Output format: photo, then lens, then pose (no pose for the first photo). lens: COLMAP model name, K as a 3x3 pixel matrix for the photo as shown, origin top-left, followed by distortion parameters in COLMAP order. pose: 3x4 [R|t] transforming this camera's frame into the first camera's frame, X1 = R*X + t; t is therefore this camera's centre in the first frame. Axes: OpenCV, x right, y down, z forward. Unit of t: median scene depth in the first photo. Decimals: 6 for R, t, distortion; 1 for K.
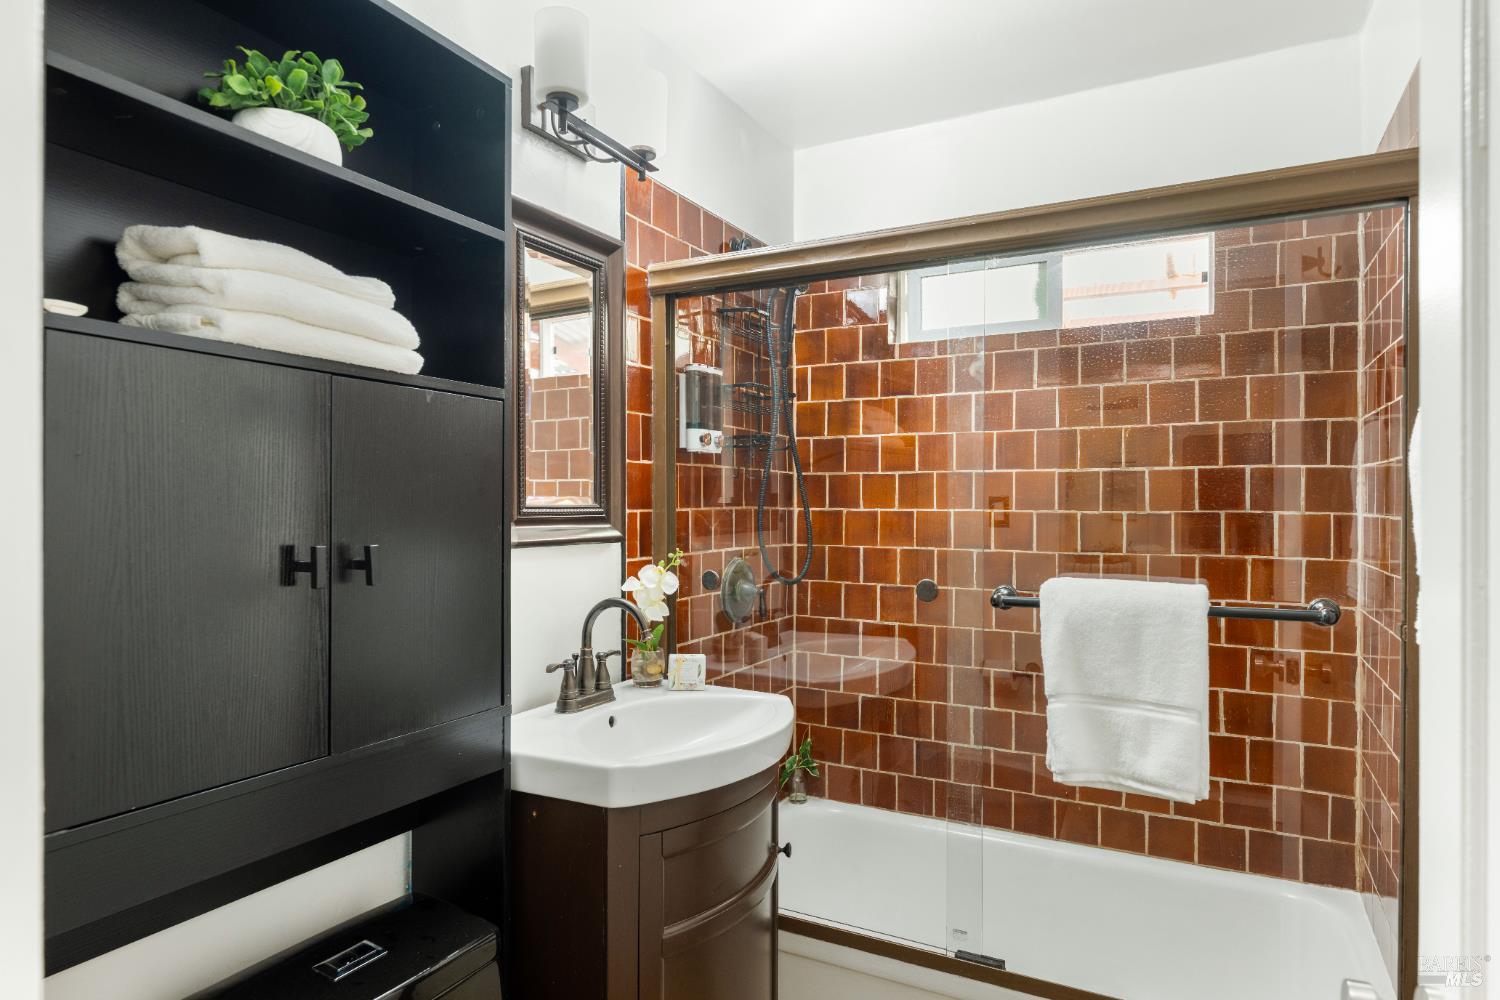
lens RADIAL K [[857.4, 0, 747.8], [0, 857.4, 499.7], [0, 0, 1]] dist [-0.012748, -0.000425]
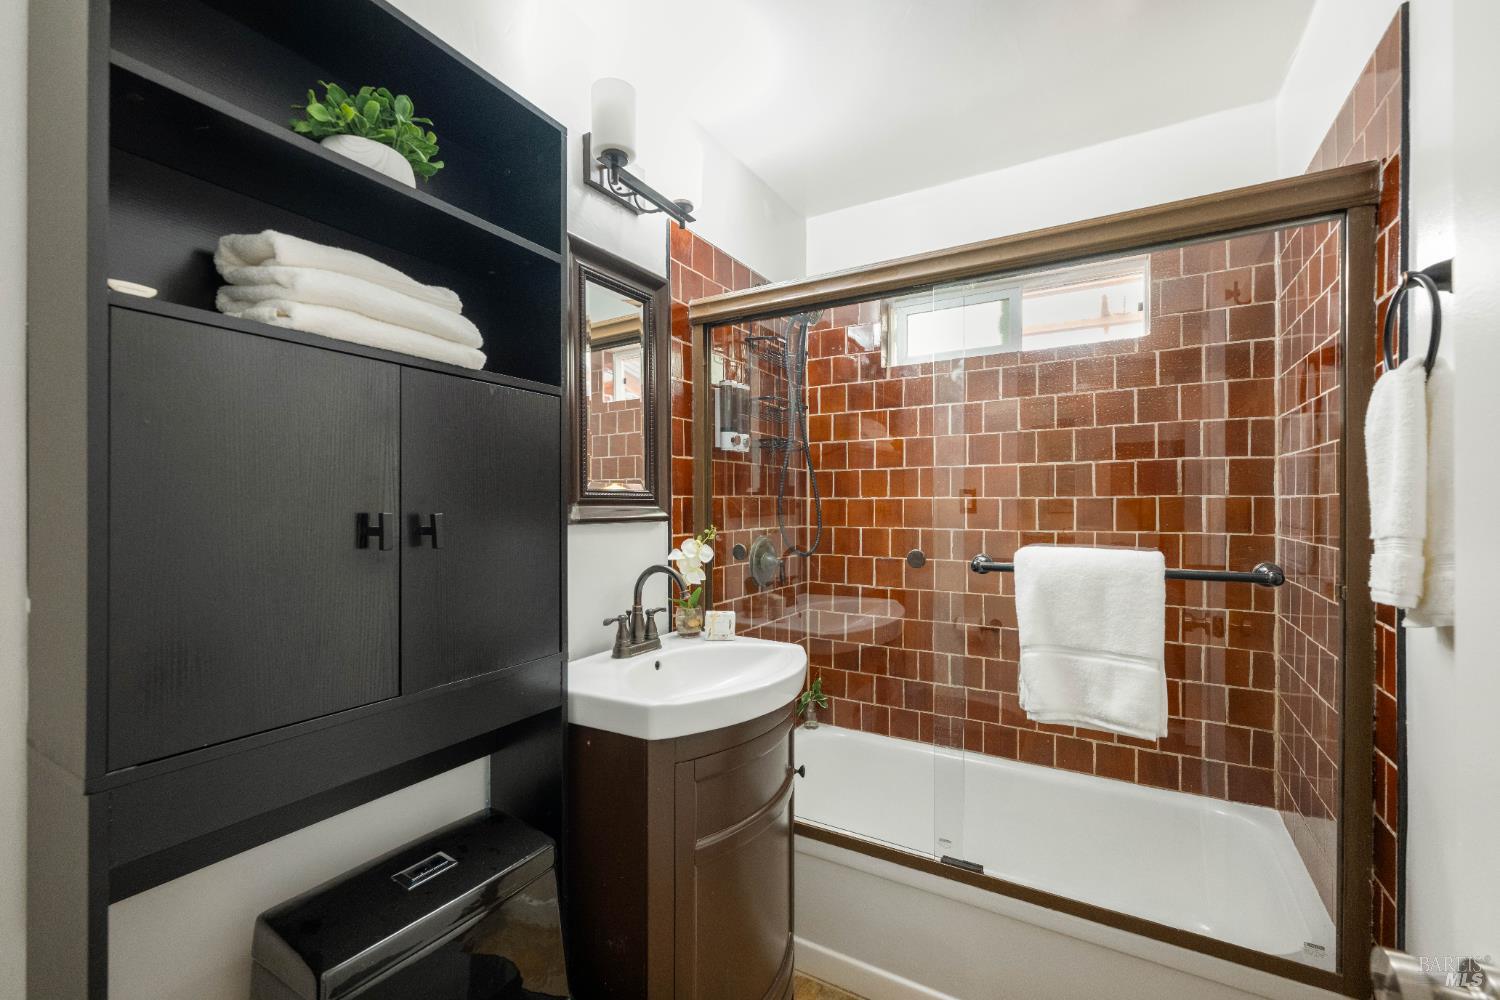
lens RADIAL K [[613.4, 0, 753.6], [0, 613.4, 508.6], [0, 0, 1]] dist [-0.010997, 0.000070]
pose [[0.999340, -0.003524, -0.036156, 0.010134], [0.003831, 0.999957, 0.008429, 0.025609], [0.036125, -0.008562, 0.999311, 0.121082]]
